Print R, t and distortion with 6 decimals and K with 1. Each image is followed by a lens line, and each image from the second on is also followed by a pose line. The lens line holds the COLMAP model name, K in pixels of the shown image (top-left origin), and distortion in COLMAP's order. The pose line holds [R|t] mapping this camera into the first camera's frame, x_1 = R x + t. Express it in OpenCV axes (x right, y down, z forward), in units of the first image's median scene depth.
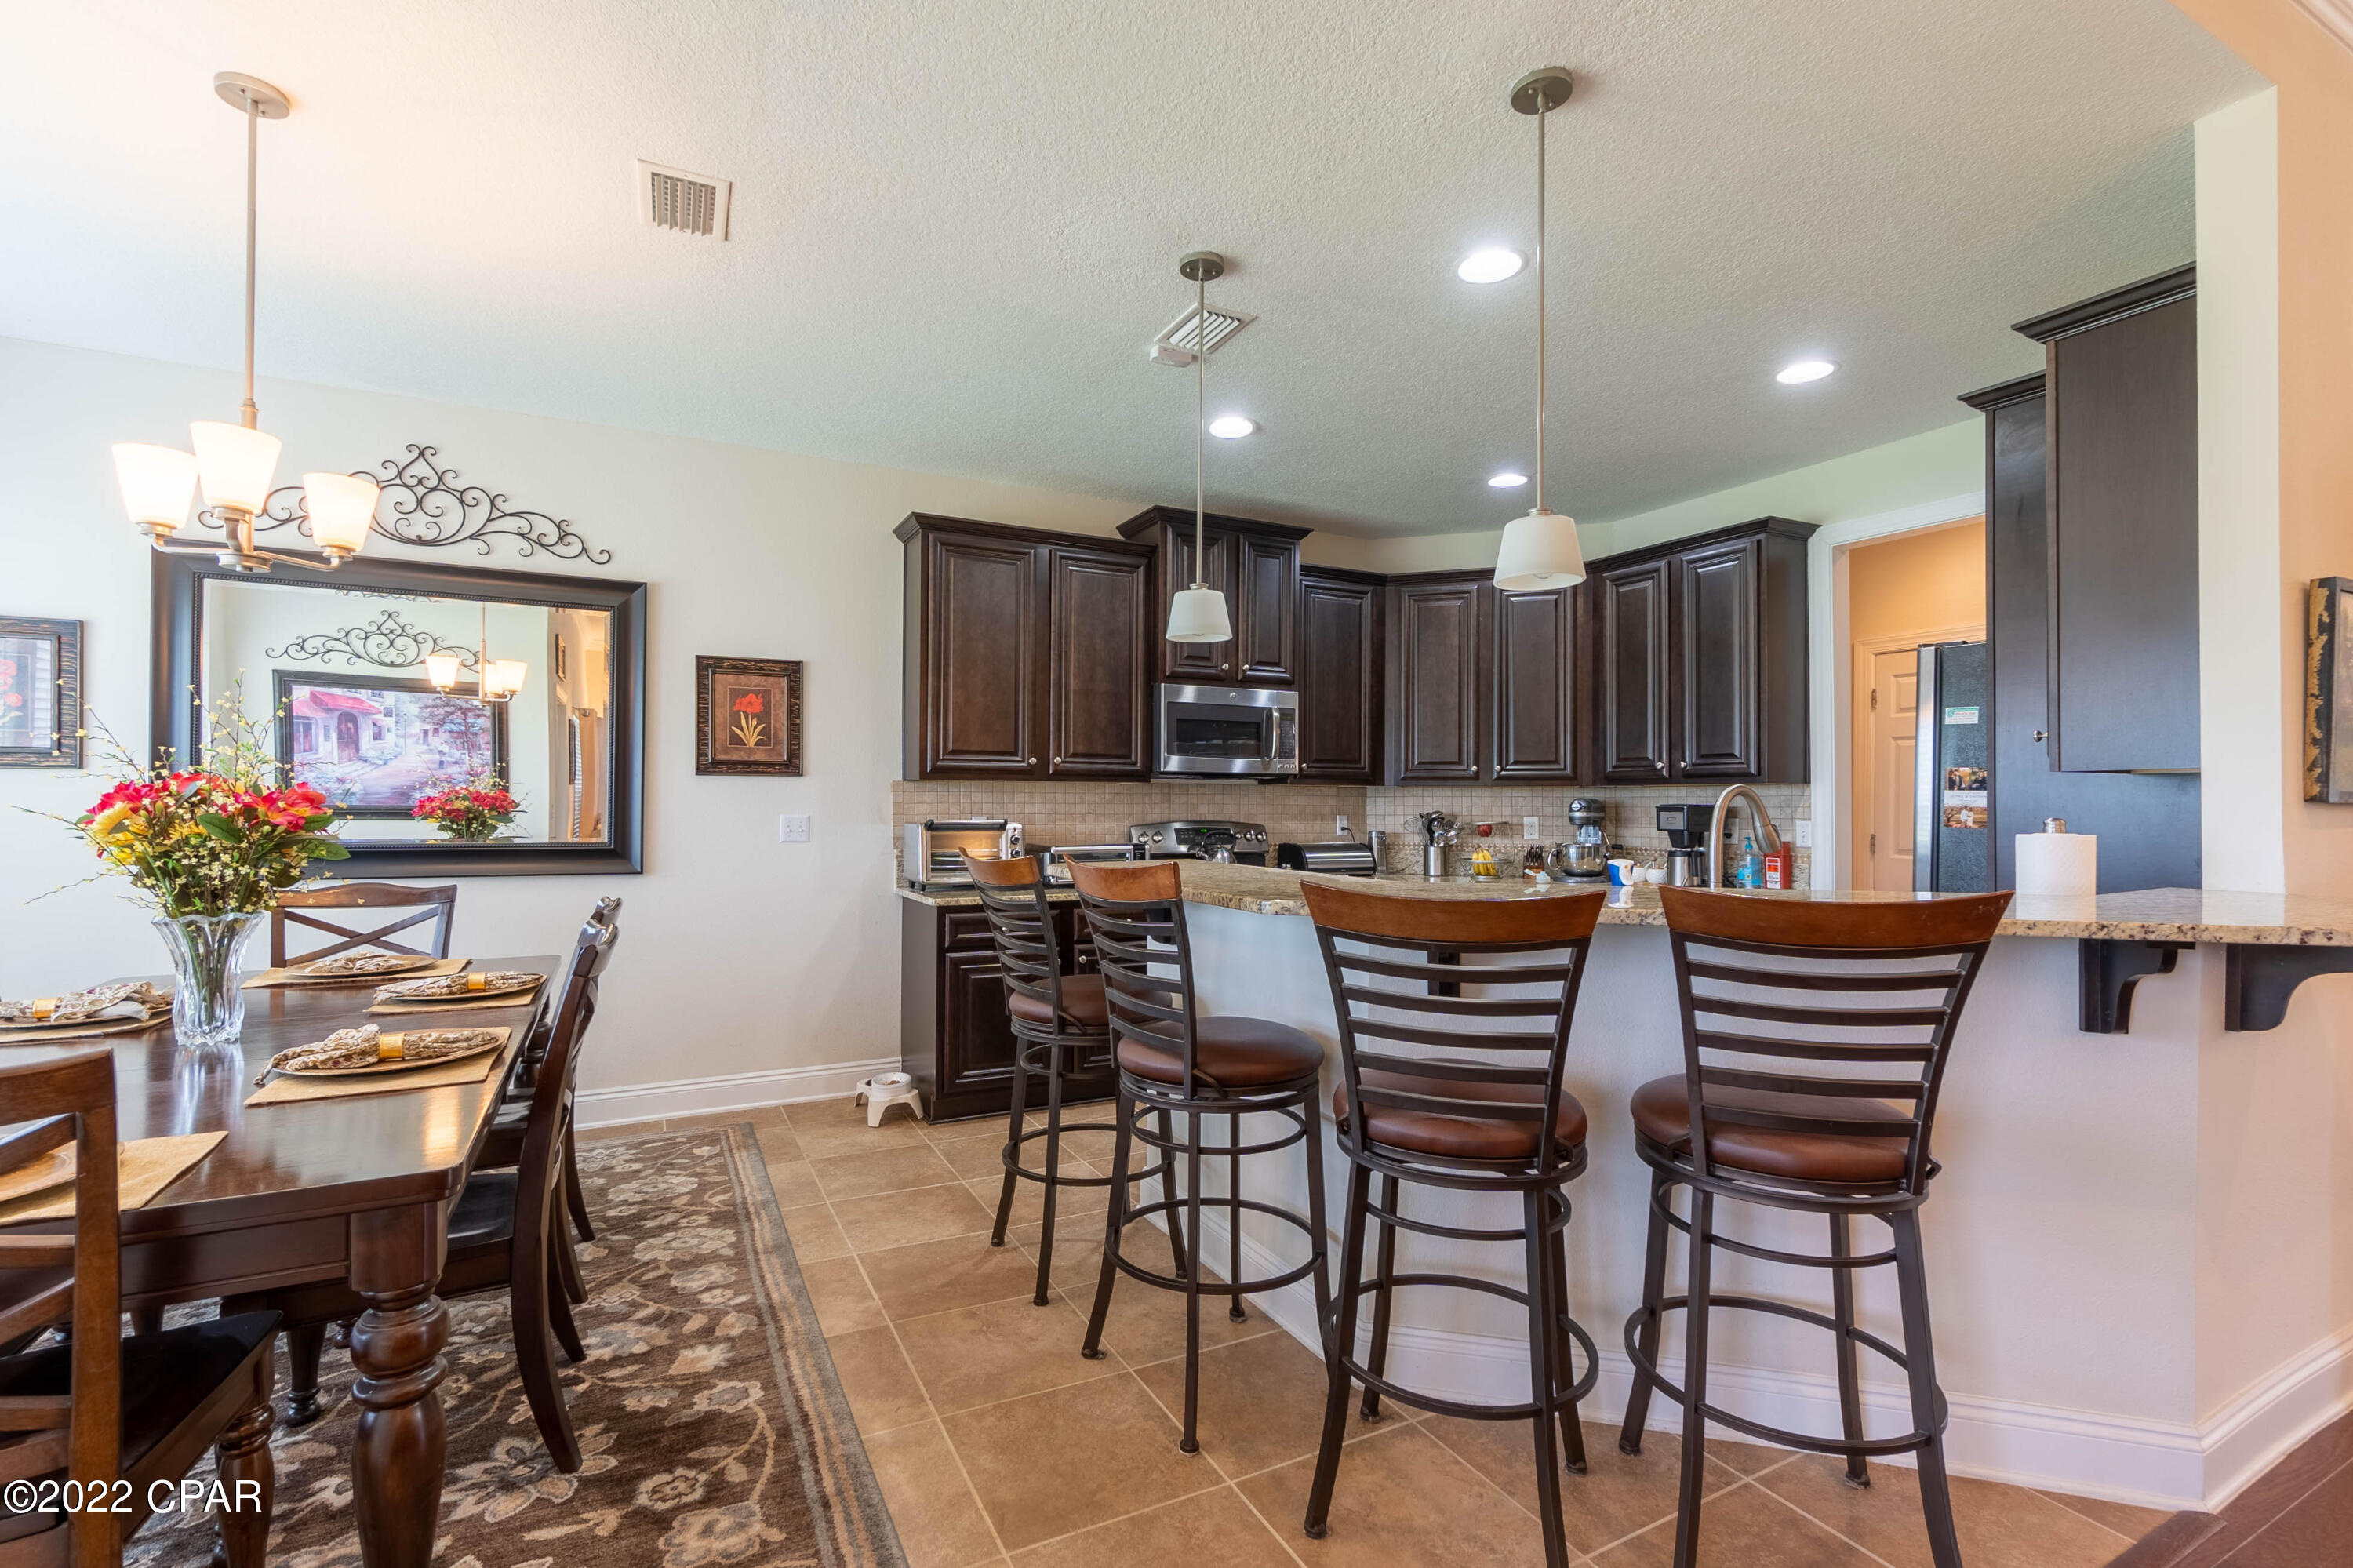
lens RADIAL K [[1030.0, 0, 1170.0], [0, 1030.0, 796.5], [0, 0, 1]] dist [-0.001811, 0.000299]
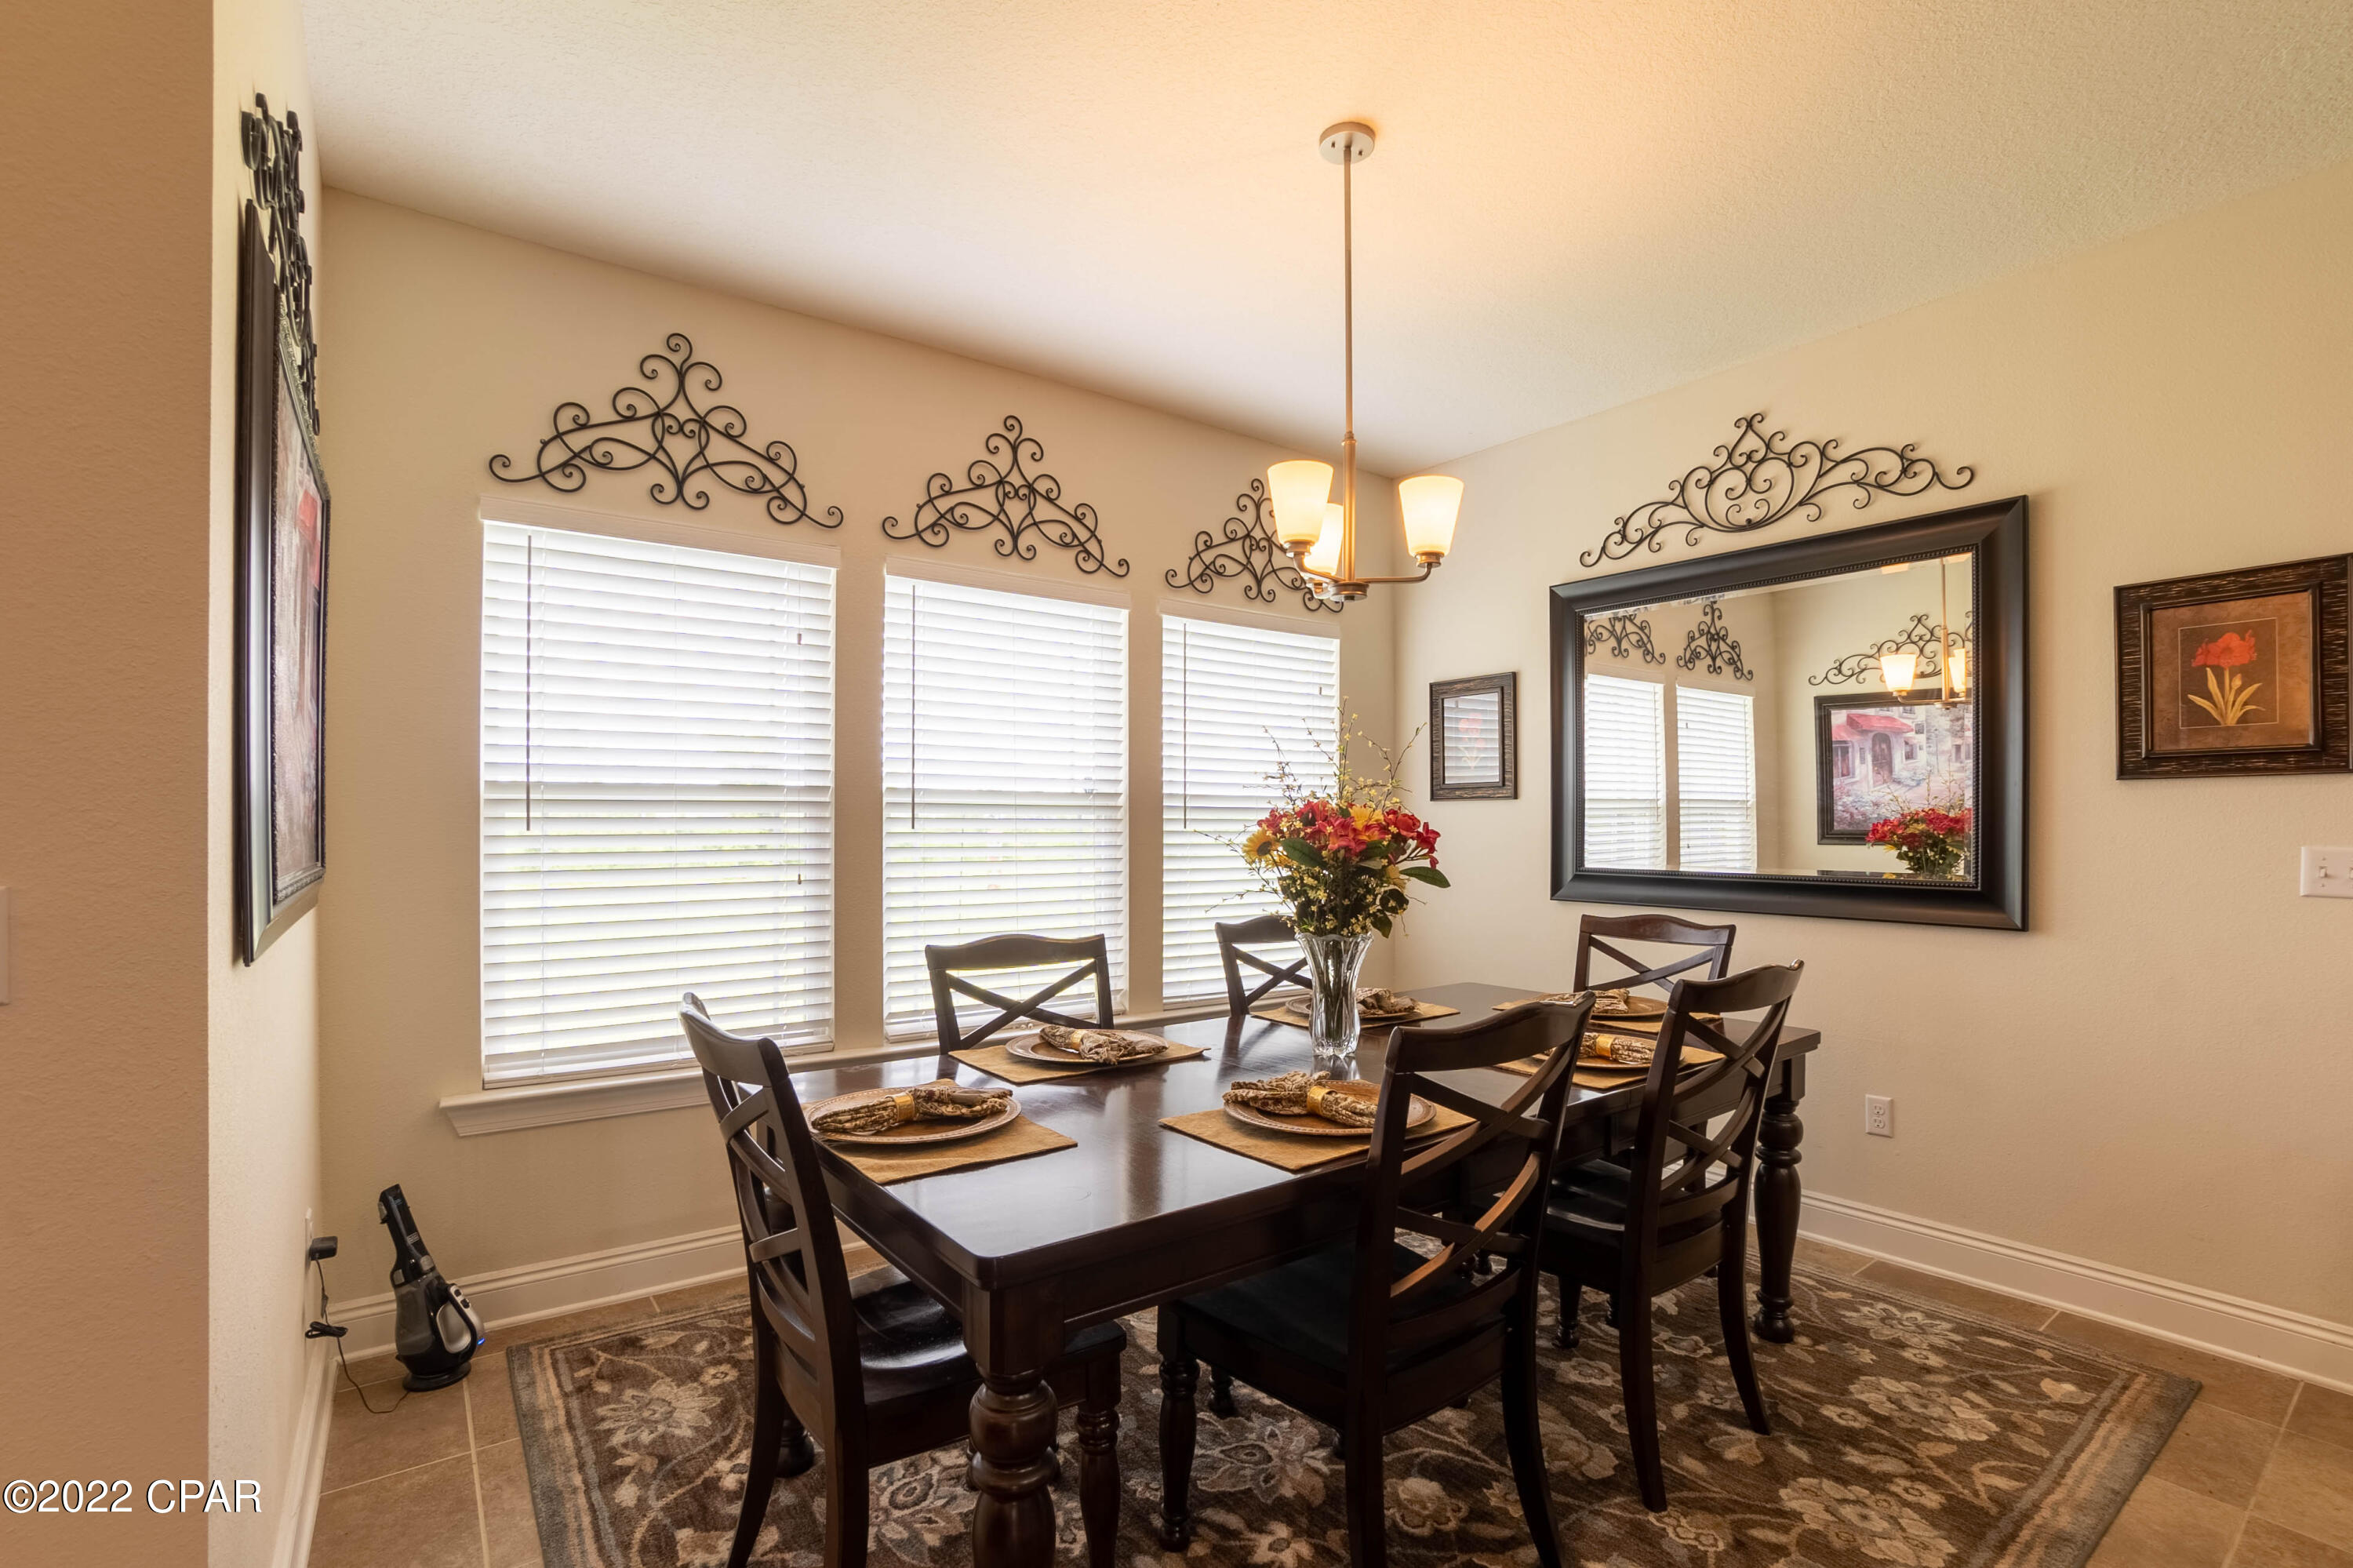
lens RADIAL K [[1062.7, 0, 1216.8], [0, 1062.7, 827.0], [0, 0, 1]] dist [-0.017509, 0.001230]
pose [[0.182501, -0.001763, -0.983204, 0.065070], [0.002614, 0.999996, -0.001308, 0.007156], [0.983202, -0.002332, 0.182505, 0.363310]]
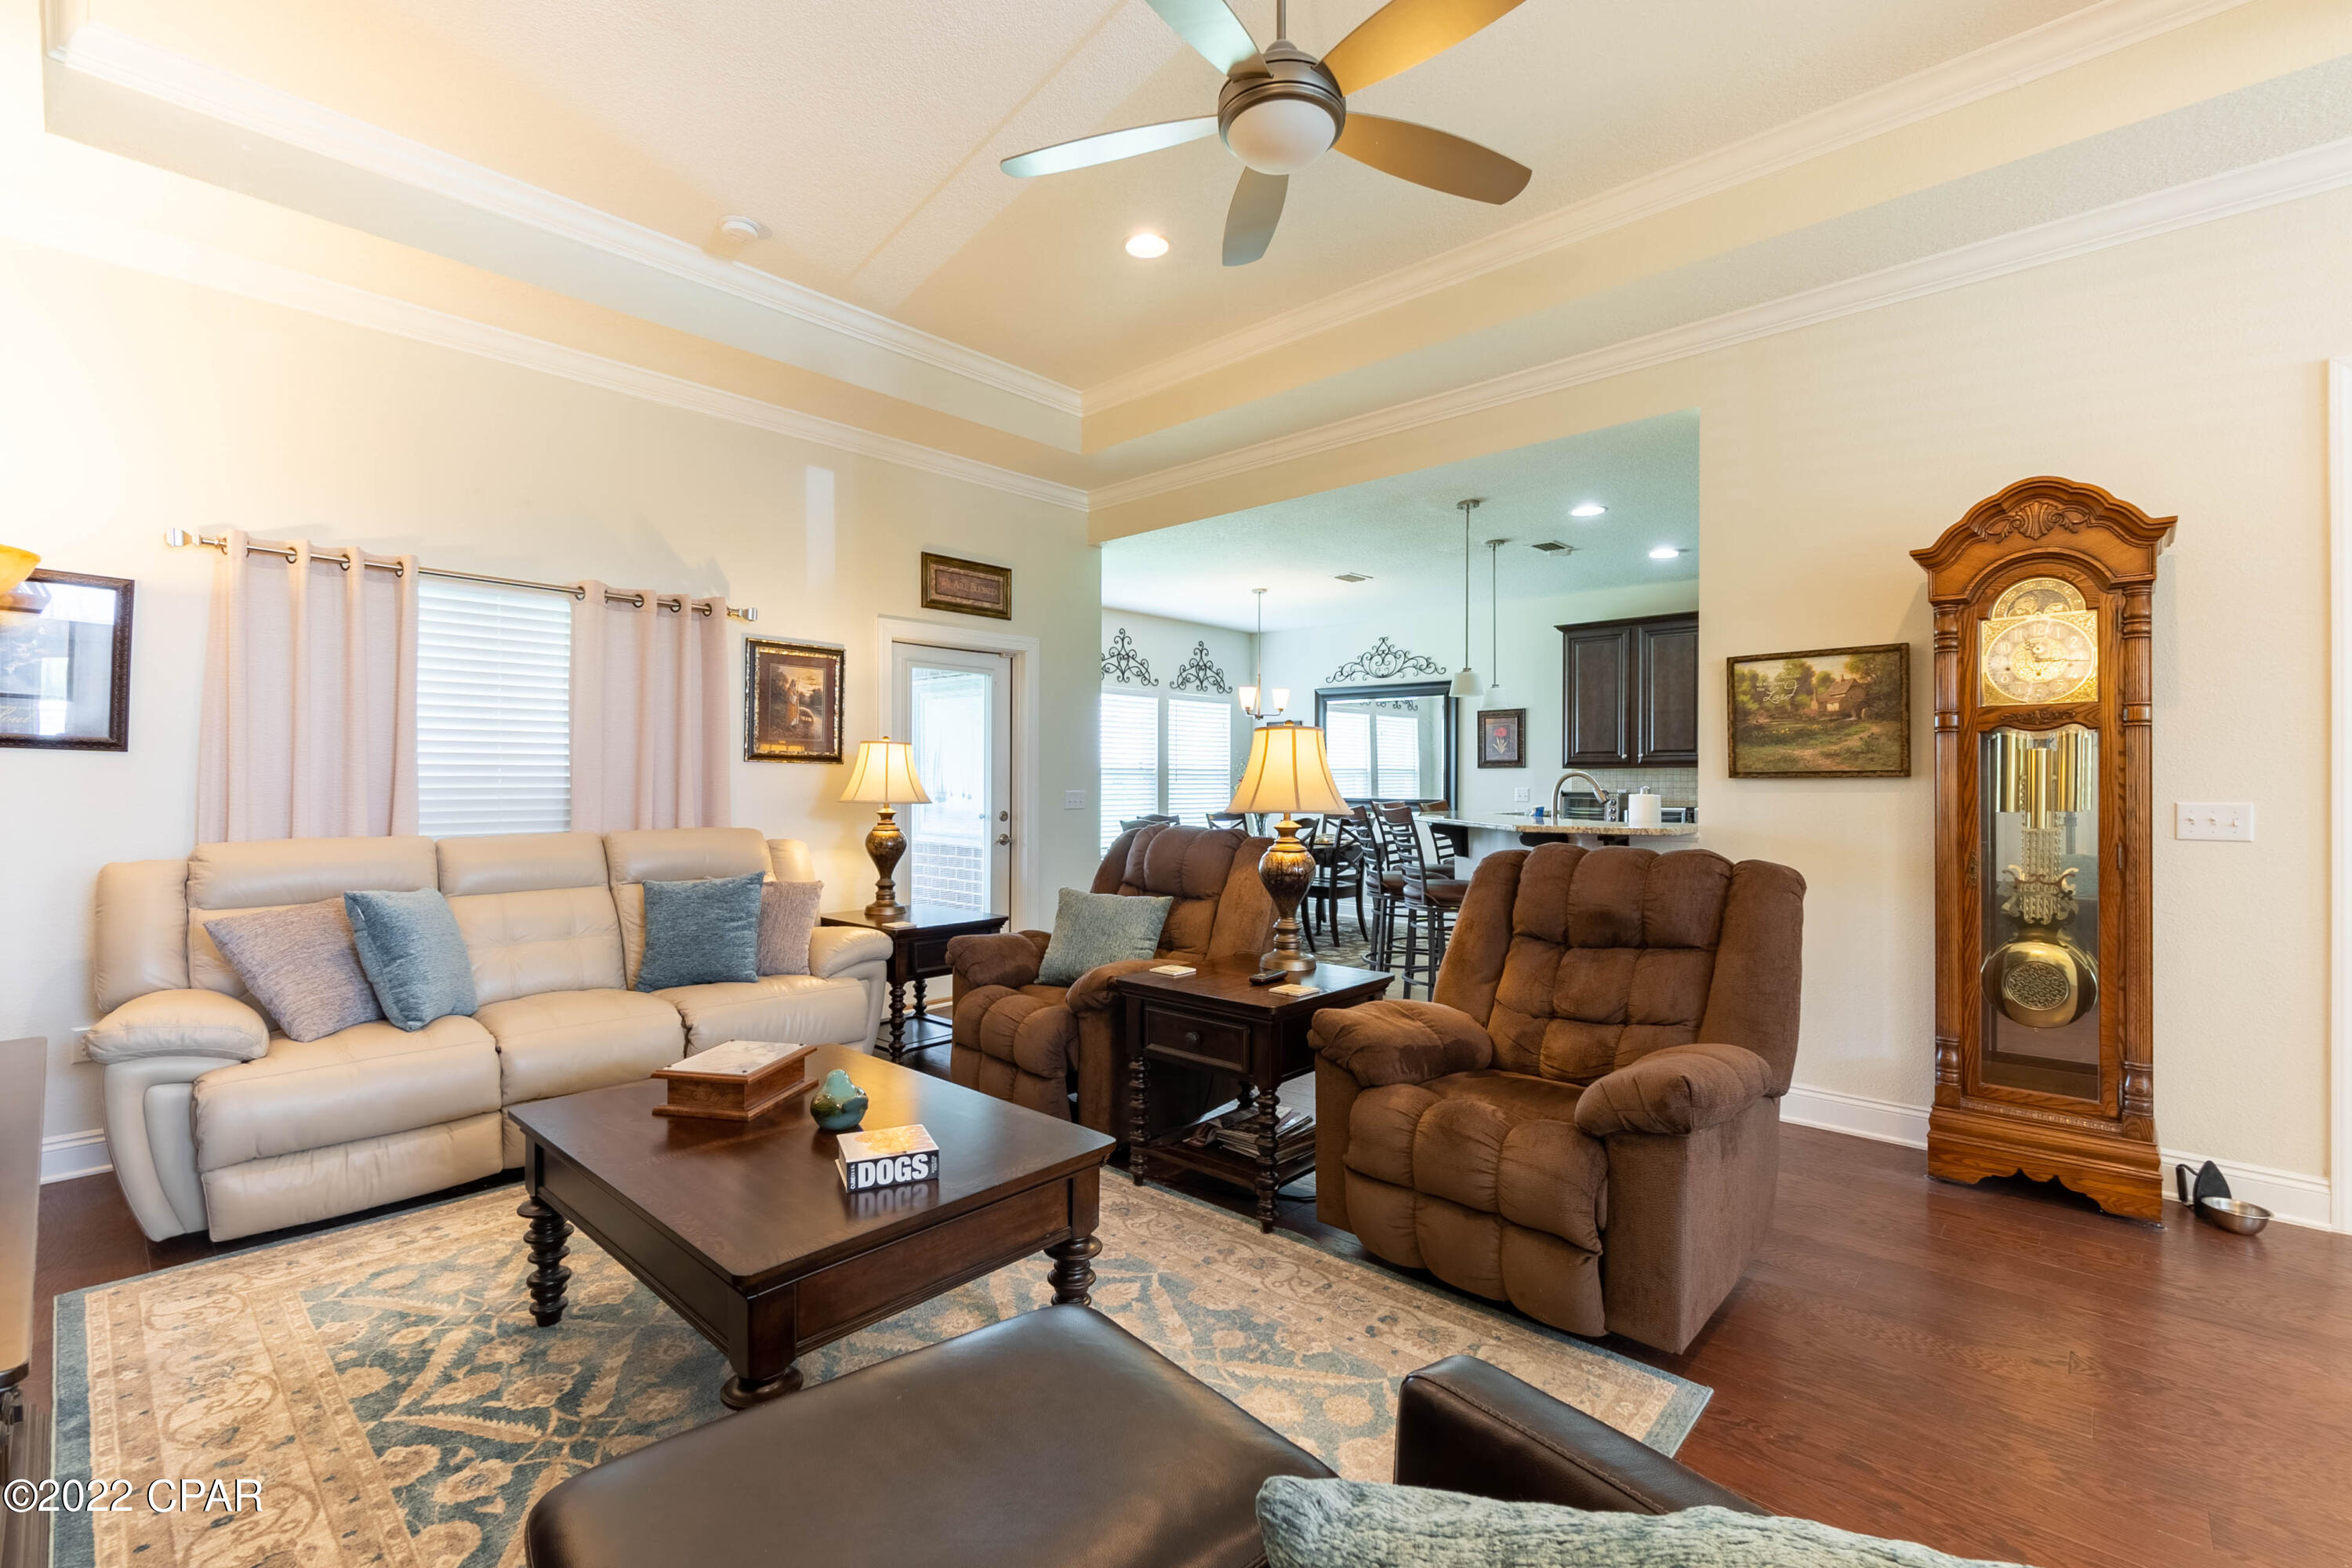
lens RADIAL K [[1041.0, 0, 1182.8], [0, 1041.0, 787.2], [0, 0, 1]] dist [-0.003736, -0.000612]
pose [[0.342314, 0.000417, -0.939586, 1.356414], [-0.001043, 0.999999, 0.000063, 0.017799], [0.939585, 0.000959, 0.342314, -0.287371]]
